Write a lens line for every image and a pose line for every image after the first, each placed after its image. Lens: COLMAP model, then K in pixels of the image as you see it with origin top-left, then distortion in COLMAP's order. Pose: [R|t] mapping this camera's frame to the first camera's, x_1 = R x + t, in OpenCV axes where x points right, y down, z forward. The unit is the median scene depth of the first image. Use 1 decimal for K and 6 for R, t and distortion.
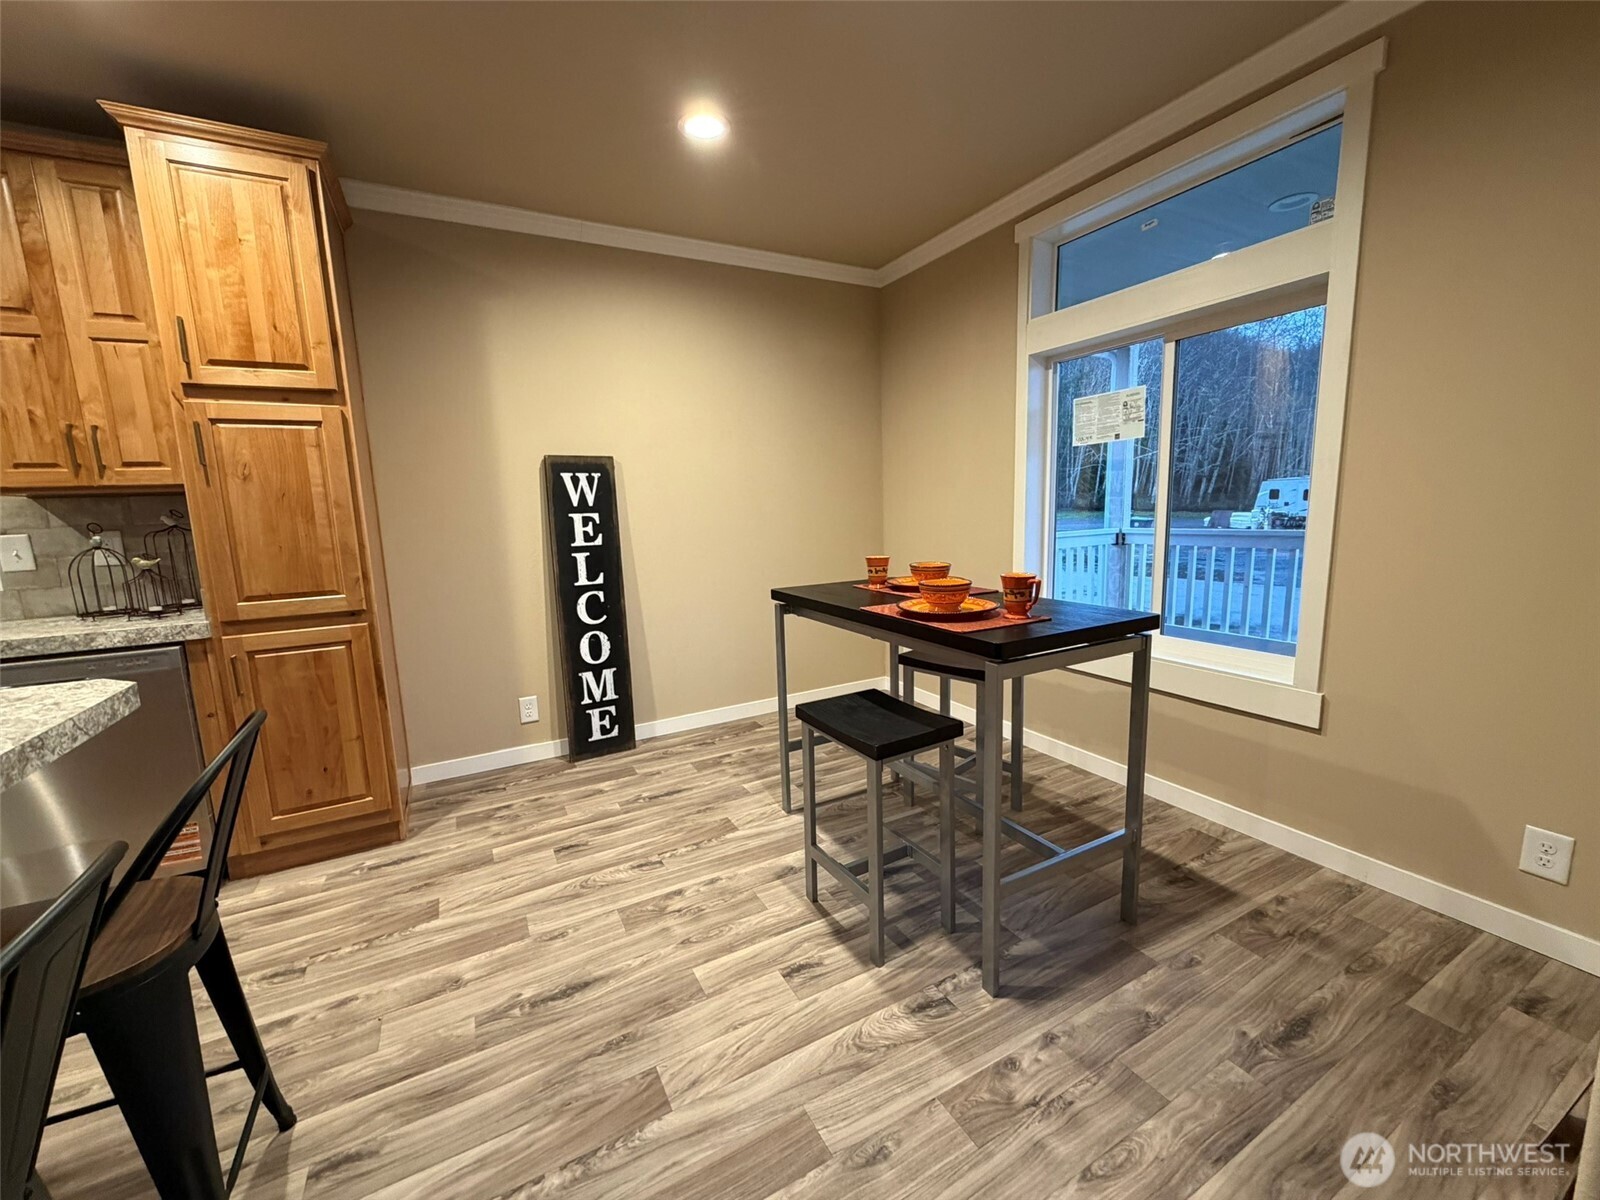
lens RADIAL K [[635.8, 0, 795.4], [0, 635.8, 598.3], [0, 0, 1]] dist [-0.000036, -0.000296]
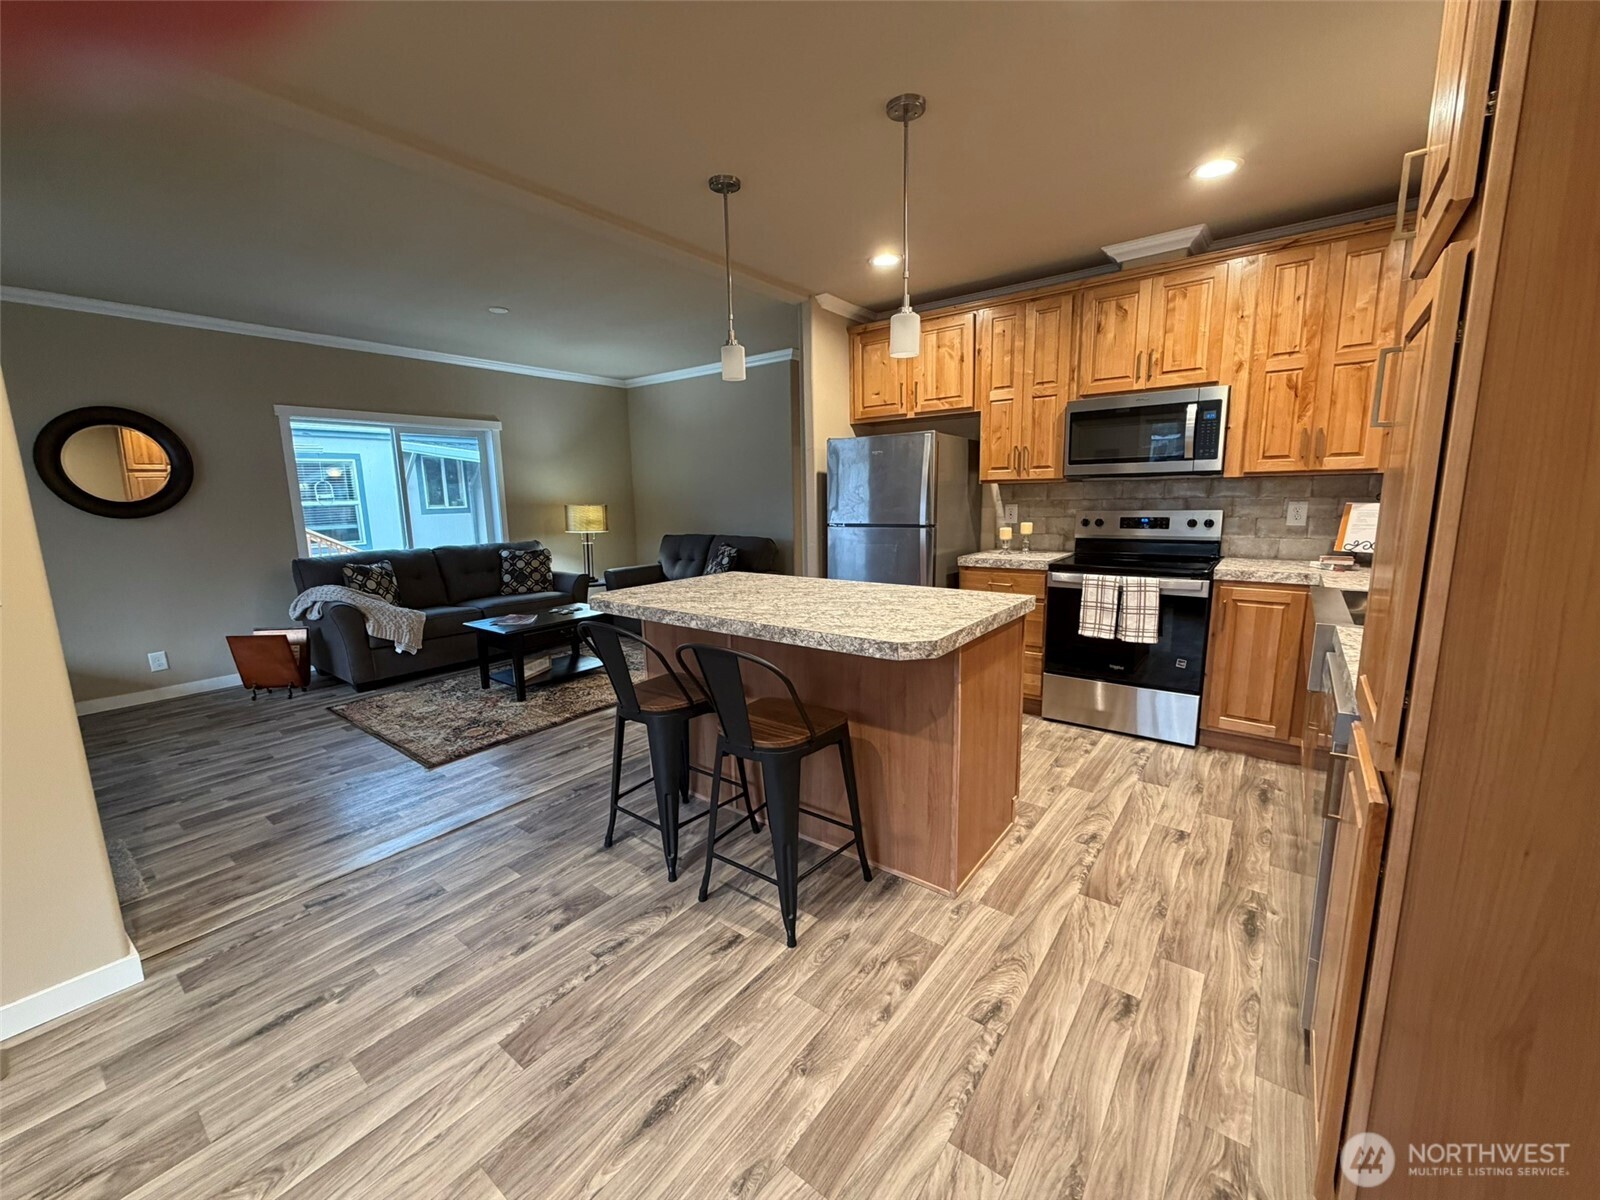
lens RADIAL K [[635.8, 0, 795.4], [0, 635.8, 598.3], [0, 0, 1]] dist [-0.000036, -0.000296]
pose [[-0.912337, 0.117602, -0.392186, -0.204986], [-0.009416, 0.951582, 0.307250, -0.220408], [0.409331, 0.284009, -0.867057, 1.245573]]
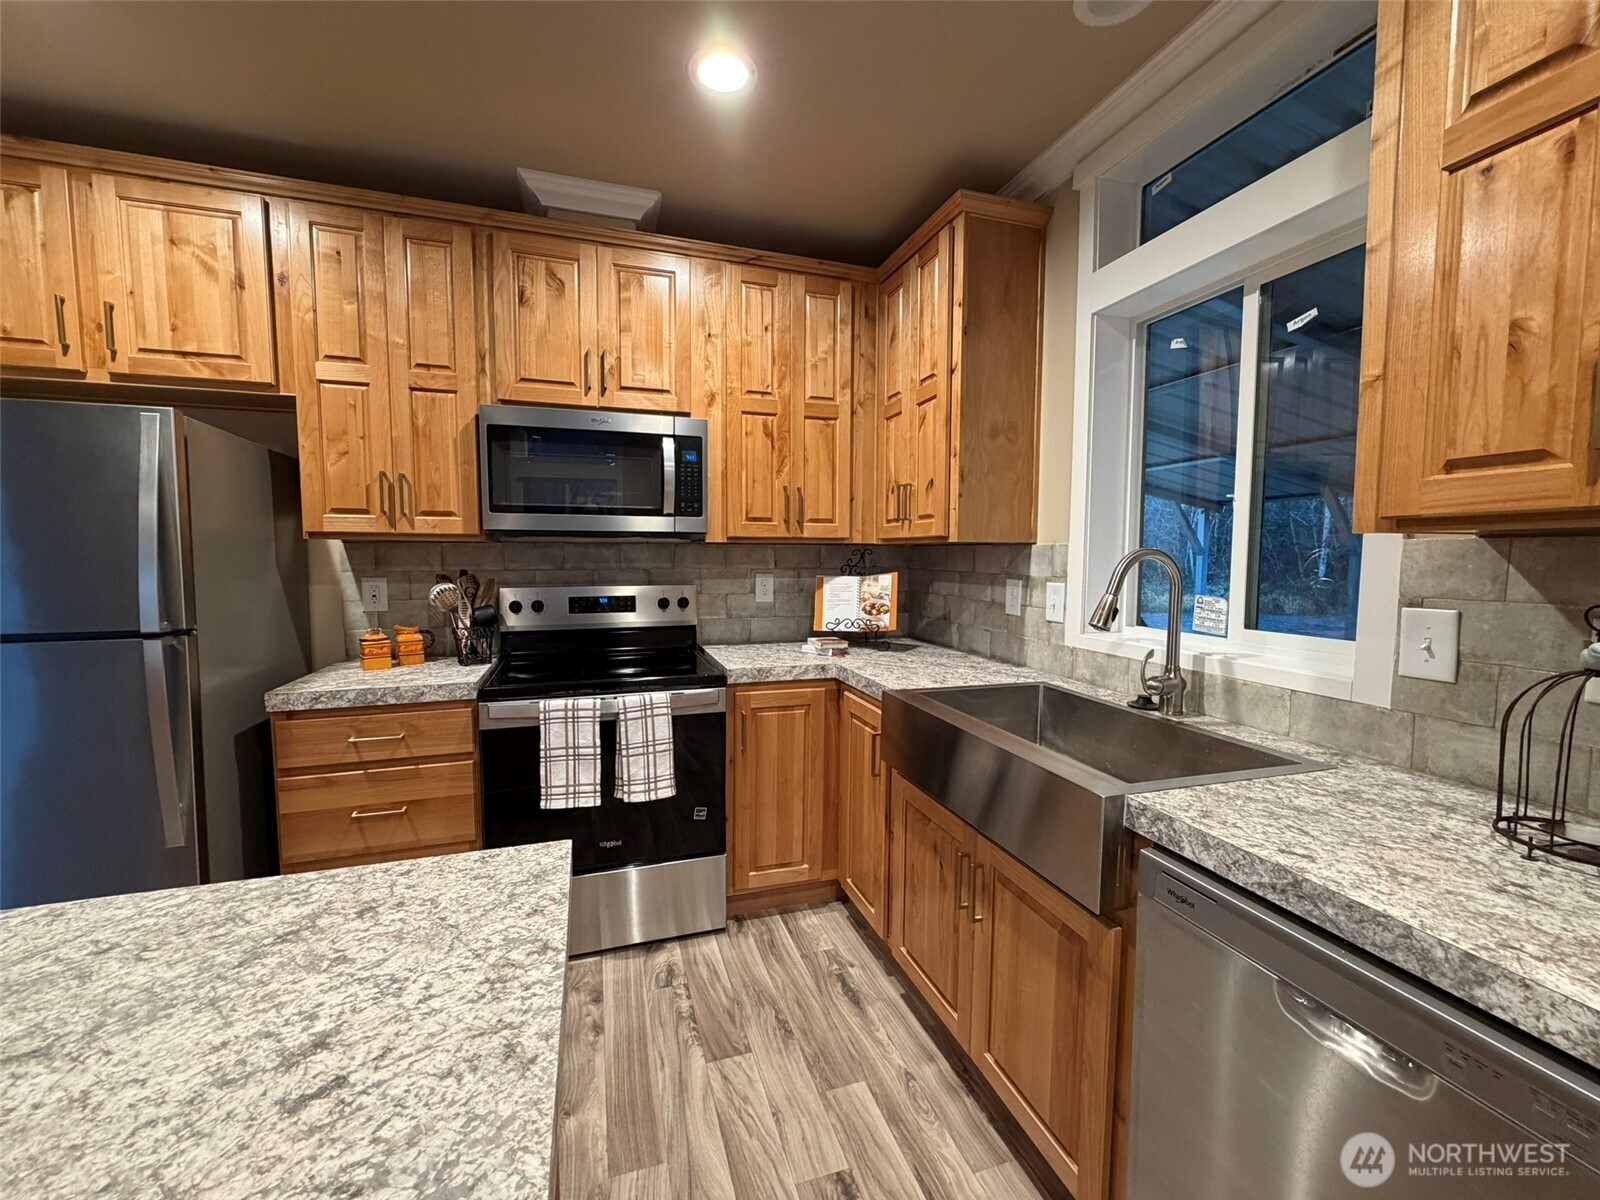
lens RADIAL K [[635.8, 0, 795.4], [0, 635.8, 598.3], [0, 0, 1]] dist [-0.000036, -0.000296]
pose [[-0.183239, 0.100041, -0.977965, -0.679684], [-0.142013, 0.981680, 0.127030, -0.106496], [0.972757, 0.162161, -0.165675, 0.622259]]
